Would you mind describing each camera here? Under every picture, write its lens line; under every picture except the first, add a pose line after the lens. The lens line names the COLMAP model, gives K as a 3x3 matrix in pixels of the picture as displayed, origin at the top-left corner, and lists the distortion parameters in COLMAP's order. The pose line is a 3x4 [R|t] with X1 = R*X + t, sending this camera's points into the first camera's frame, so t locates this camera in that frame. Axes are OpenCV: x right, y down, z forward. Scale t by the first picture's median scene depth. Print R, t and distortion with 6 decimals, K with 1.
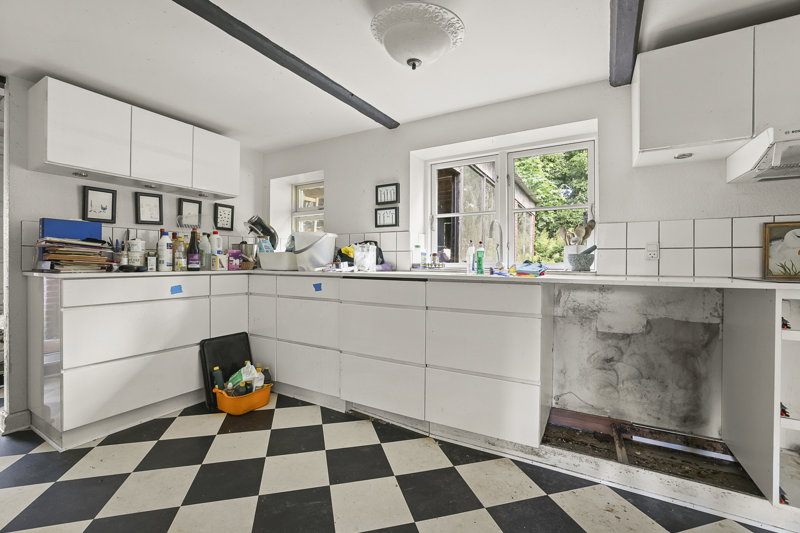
lens RADIAL K [[351.3, 0, 400.0], [0, 351.3, 266.5], [0, 0, 1]] dist [-0.001496, -0.000062]
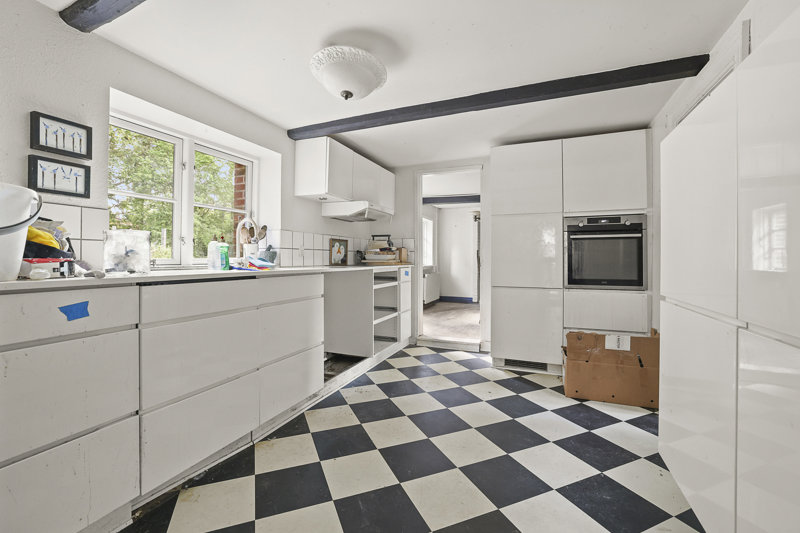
lens RADIAL K [[357.2, 0, 394.4], [0, 357.2, 255.4], [0, 0, 1]] dist [-0.004409, -0.000259]
pose [[-0.128759, 0.003376, 0.991670, -0.817494], [0.010741, 0.999940, -0.002009, -0.011816], [-0.991618, 0.010393, -0.128788, 0.672861]]
